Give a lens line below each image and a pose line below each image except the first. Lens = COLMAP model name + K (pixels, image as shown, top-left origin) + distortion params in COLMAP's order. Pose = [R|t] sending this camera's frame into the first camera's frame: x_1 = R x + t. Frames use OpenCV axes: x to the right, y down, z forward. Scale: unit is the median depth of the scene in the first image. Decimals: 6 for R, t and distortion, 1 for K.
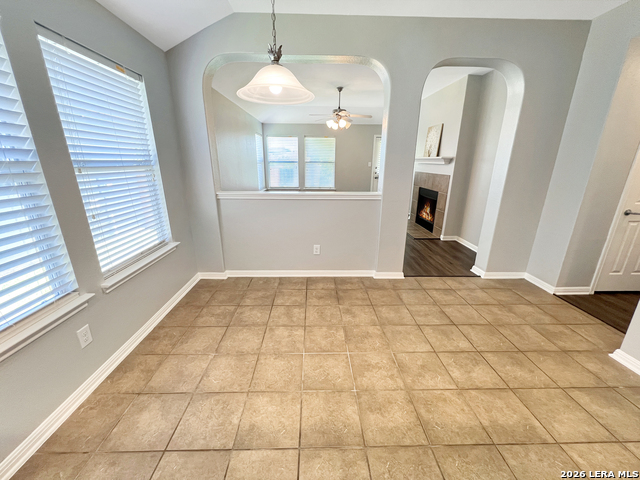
lens RADIAL K [[255.5, 0, 320.0], [0, 255.5, 240.0], [0, 0, 1]] dist [0.000438, 0.000190]
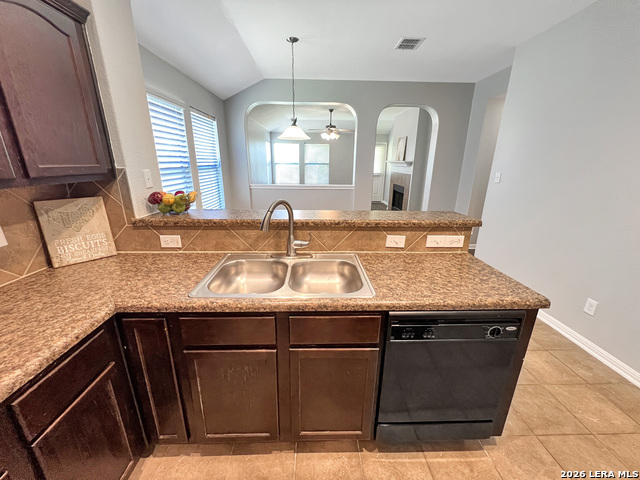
lens RADIAL K [[256.8, 0, 320.0], [0, 256.8, 240.0], [0, 0, 1]] dist [-0.001269, -0.000015]
pose [[0.999991, 0.001217, 0.003966, 0.014650], [-0.001206, 0.999996, -0.002663, 0.095162], [-0.003970, 0.002658, 0.999989, -0.349095]]
